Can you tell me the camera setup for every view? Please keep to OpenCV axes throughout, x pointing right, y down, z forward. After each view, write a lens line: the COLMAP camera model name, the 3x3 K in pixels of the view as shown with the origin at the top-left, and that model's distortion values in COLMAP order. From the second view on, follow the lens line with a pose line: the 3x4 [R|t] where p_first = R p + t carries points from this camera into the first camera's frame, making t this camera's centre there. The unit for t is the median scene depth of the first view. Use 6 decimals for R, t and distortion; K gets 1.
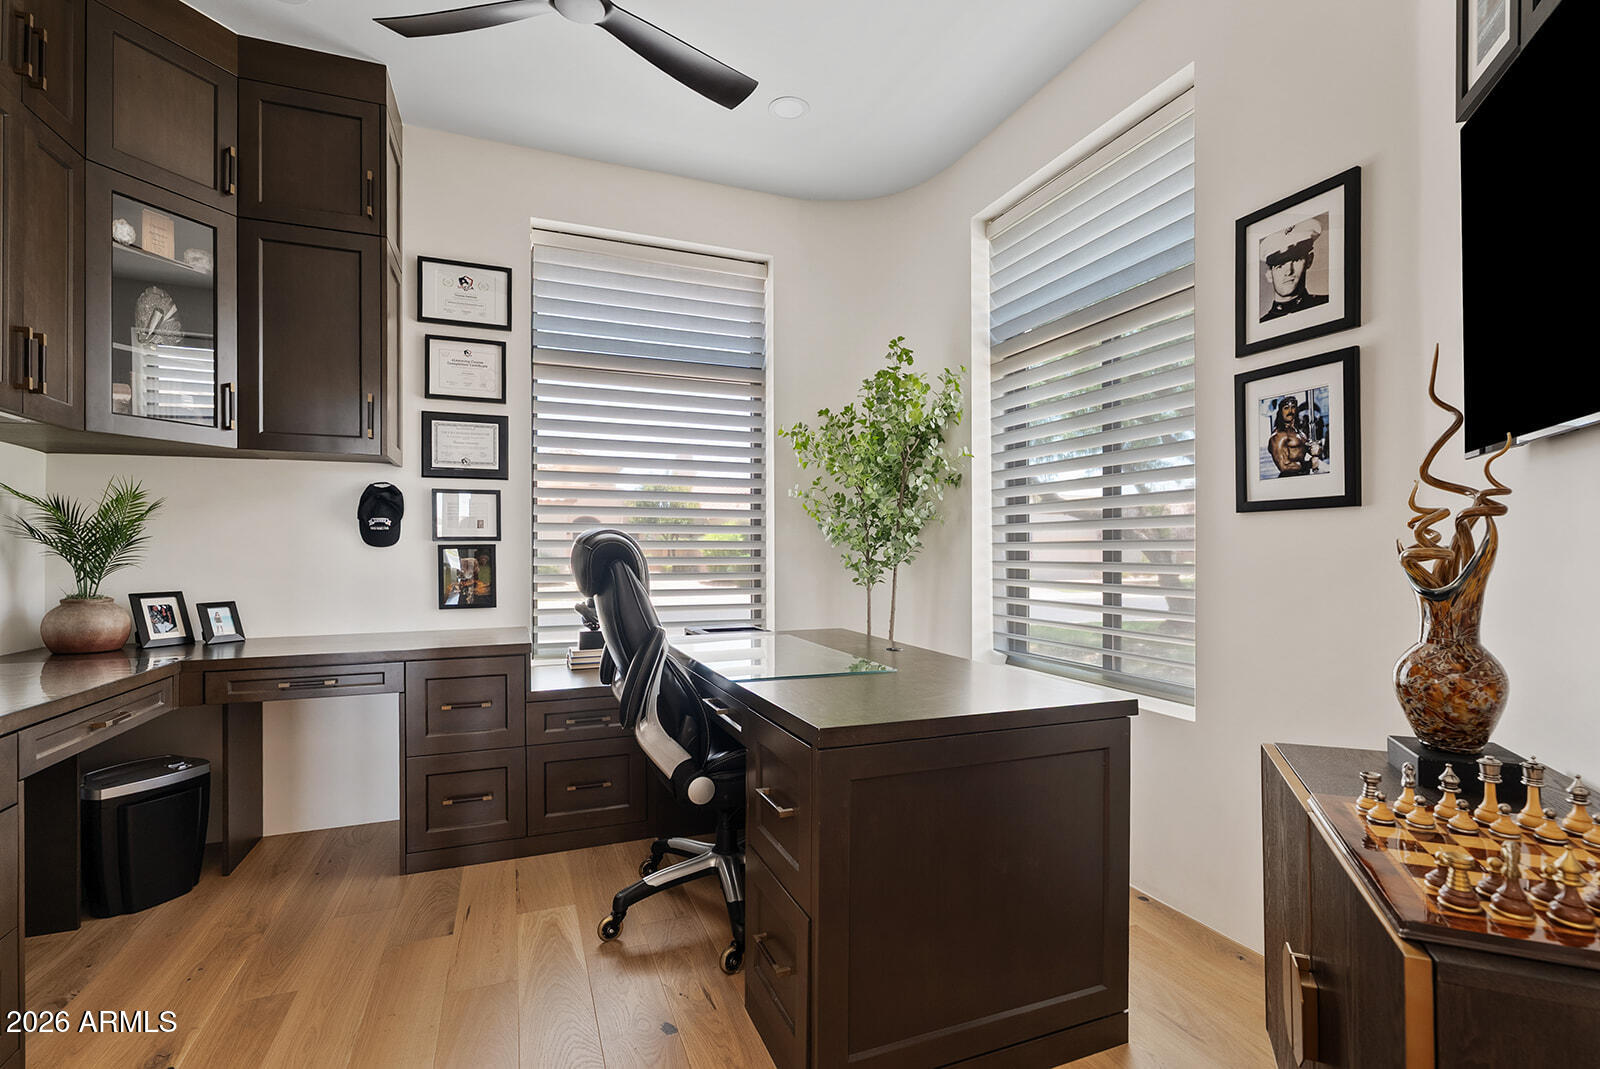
lens RADIAL K [[736.4, 0, 799.9], [0, 736.4, 542.6], [0, 0, 1]] dist [-0.001559, 0.001337]
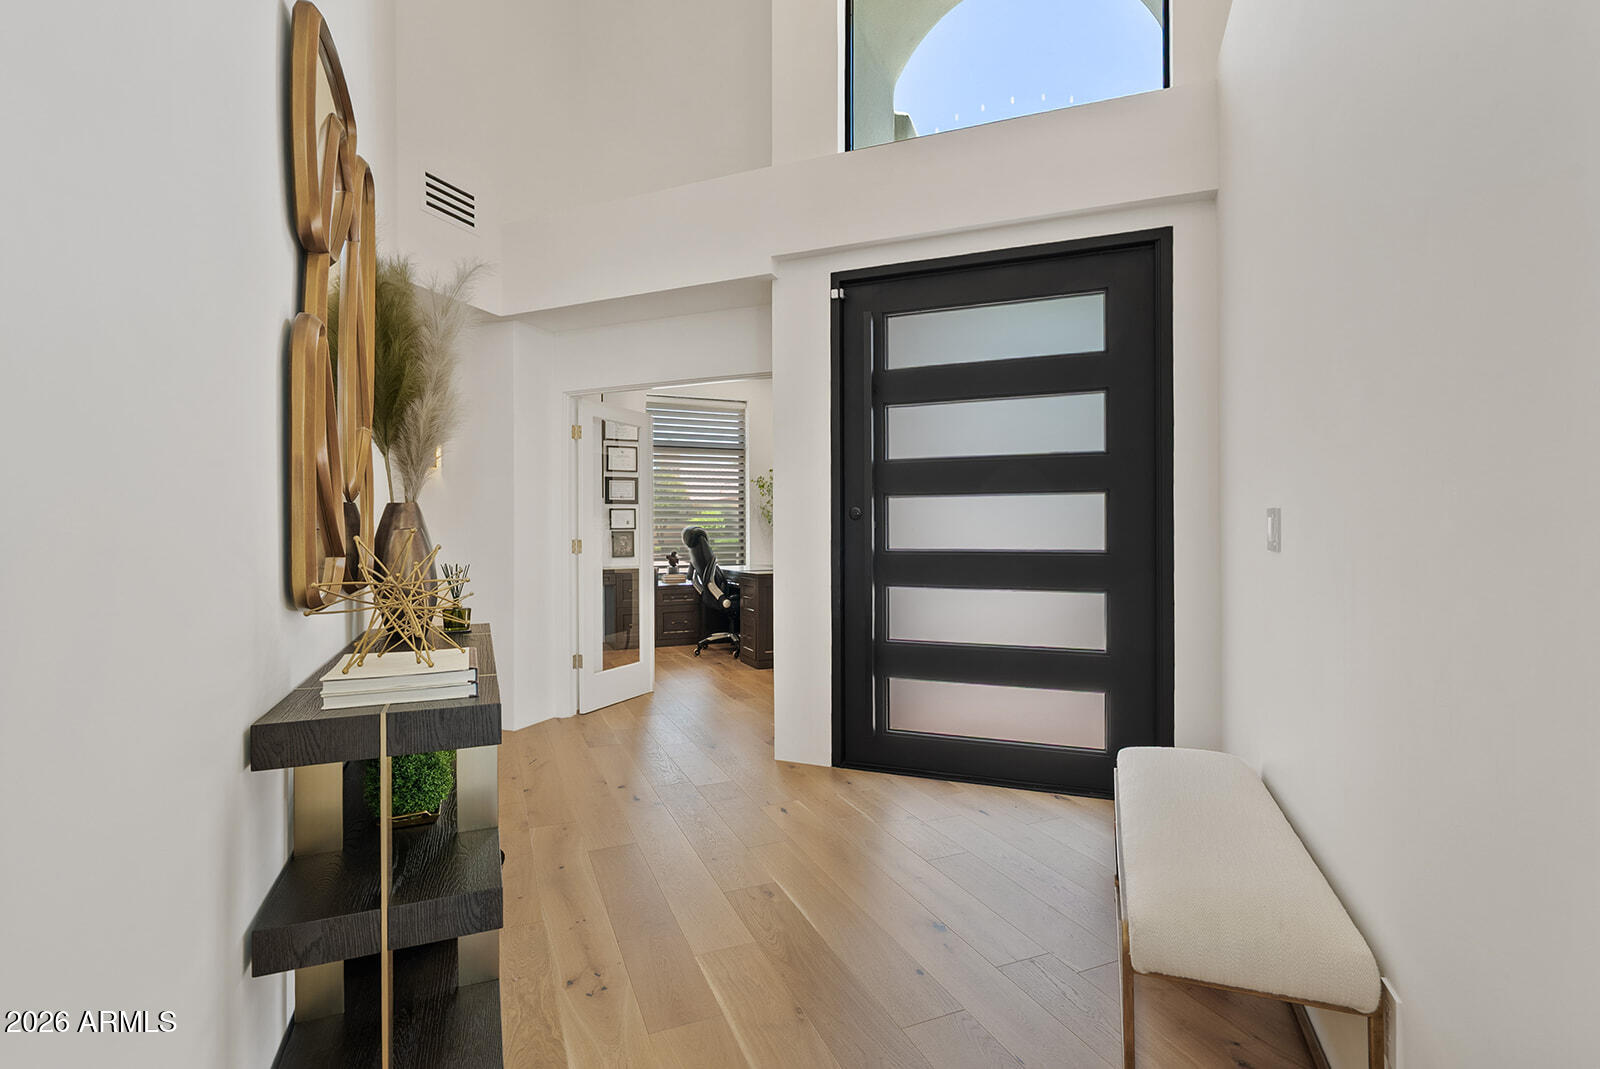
lens RADIAL K [[736.4, 0, 800.0], [0, 736.4, 531.2], [0, 0, 1]] dist [-0.001559, 0.001337]
pose [[0.999662, -0.006276, 0.025248, 0.070003], [0.006105, 0.999958, 0.006829, -0.009816], [-0.025290, -0.006673, 0.999658, -1.436868]]
